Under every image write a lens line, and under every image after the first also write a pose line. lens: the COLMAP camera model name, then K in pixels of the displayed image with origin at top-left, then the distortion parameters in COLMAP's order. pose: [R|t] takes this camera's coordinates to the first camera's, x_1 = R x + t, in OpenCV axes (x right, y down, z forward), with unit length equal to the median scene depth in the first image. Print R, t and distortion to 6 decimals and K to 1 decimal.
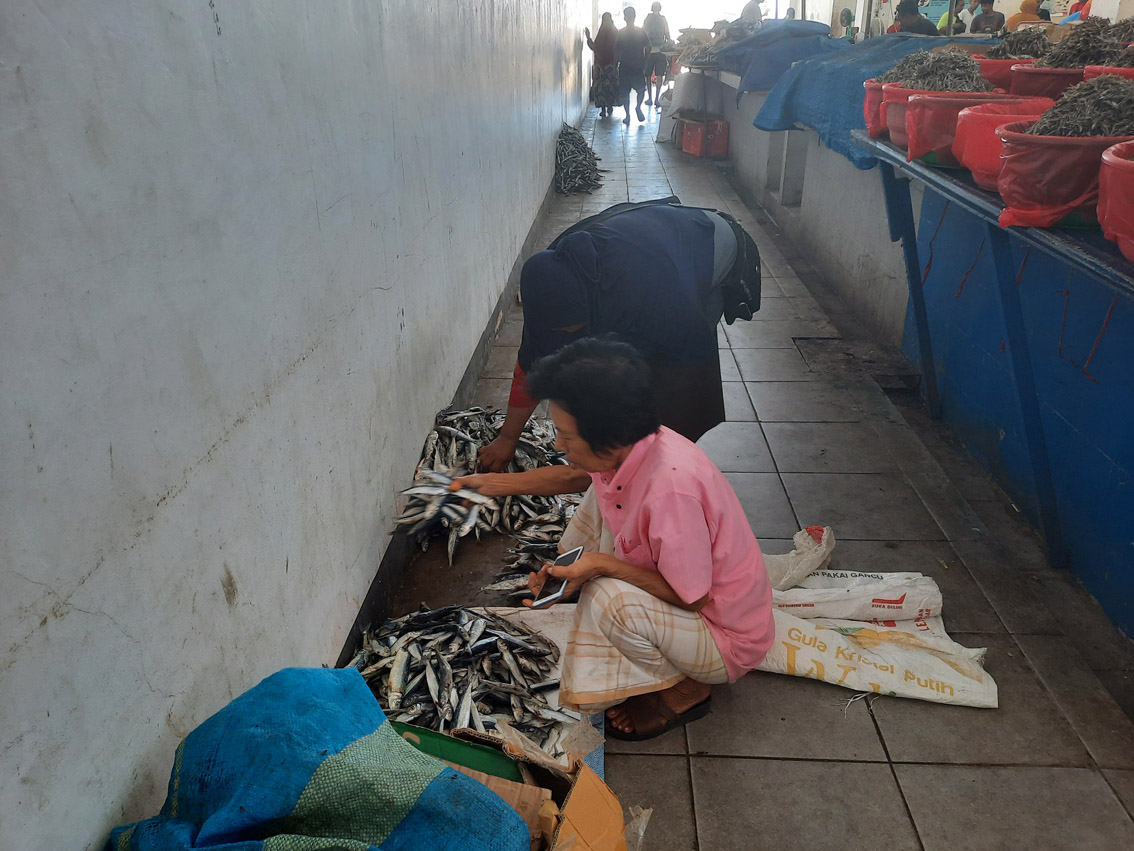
lens RADIAL K [[819.0, 0, 567.0], [0, 819.0, 425.5], [0, 0, 1]] dist [0.007733, -0.000939]
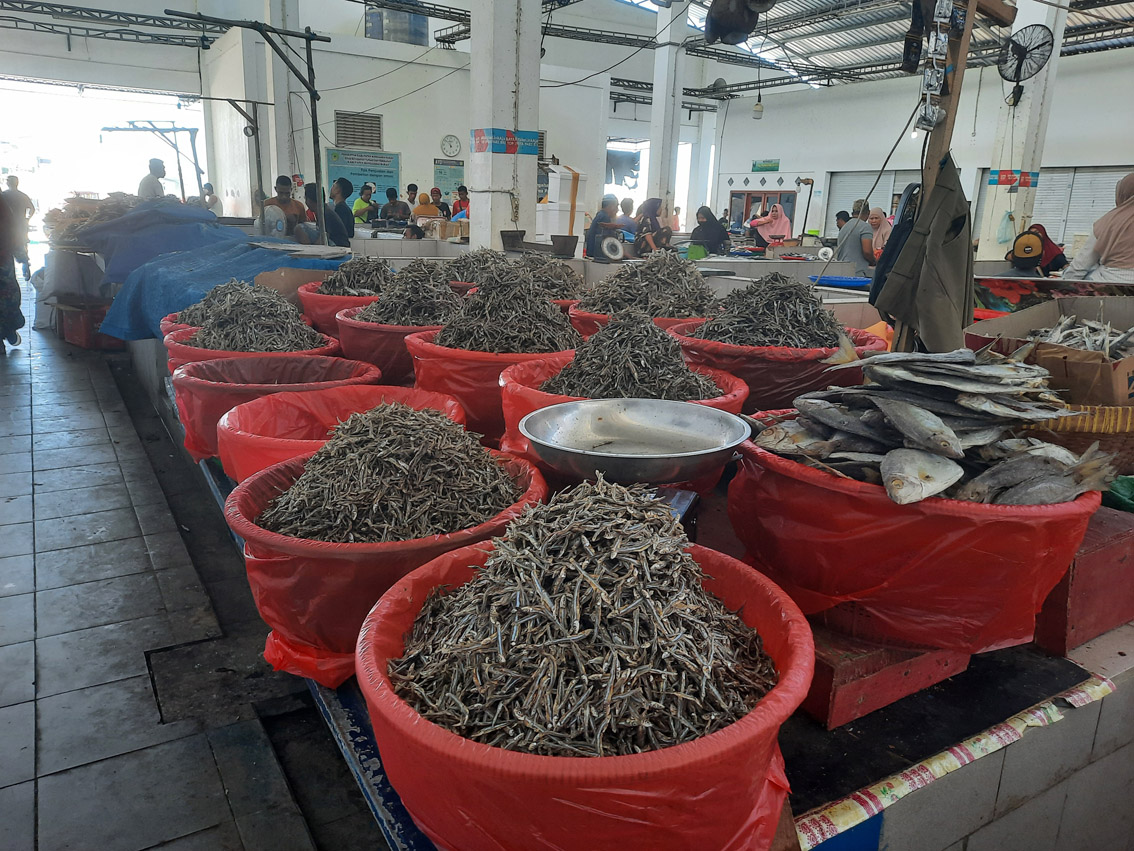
lens RADIAL K [[831.5, 0, 567.0], [0, 831.5, 425.5], [0, 0, 1]] dist [-0.004769, -0.003761]
pose [[0.817478, -0.088174, 0.569171, 0.205970], [0.192785, 0.973099, -0.126141, -0.152659], [-0.542737, 0.212845, 0.812486, 0.222400]]
